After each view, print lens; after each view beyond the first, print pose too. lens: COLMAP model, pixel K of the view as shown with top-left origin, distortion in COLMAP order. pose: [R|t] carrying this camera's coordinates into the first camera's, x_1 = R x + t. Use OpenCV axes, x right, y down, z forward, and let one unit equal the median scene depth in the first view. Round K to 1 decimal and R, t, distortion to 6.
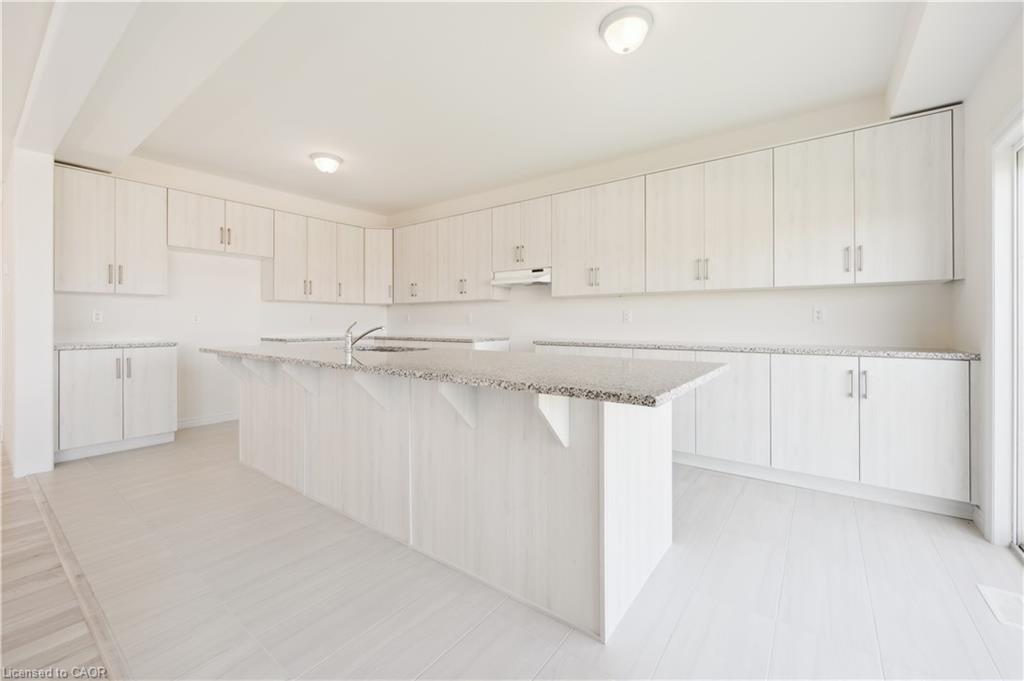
lens RADIAL K [[408.3, 0, 516.3], [0, 408.3, 321.9], [0, 0, 1]] dist [0.001812, 0.000260]
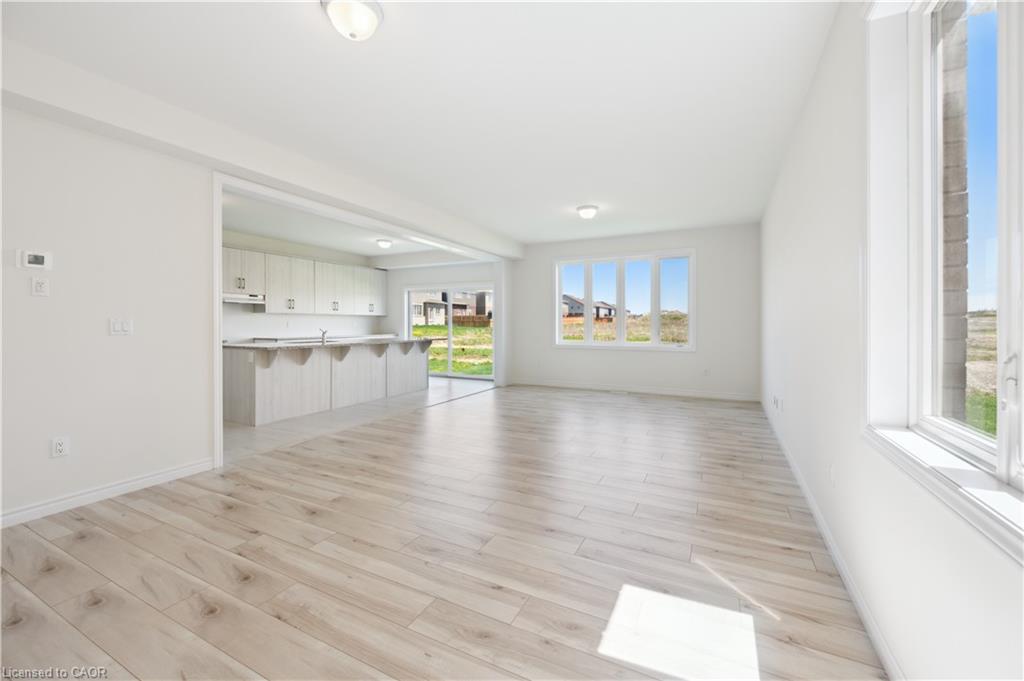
lens RADIAL K [[408.3, 0, 516.3], [0, 408.3, 321.9], [0, 0, 1]] dist [0.001812, 0.000260]
pose [[-0.166163, 0.005372, 0.986084, -1.730884], [0.000166, 0.999985, -0.005420, -0.014310], [-0.986098, -0.000737, -0.166161, 0.248447]]
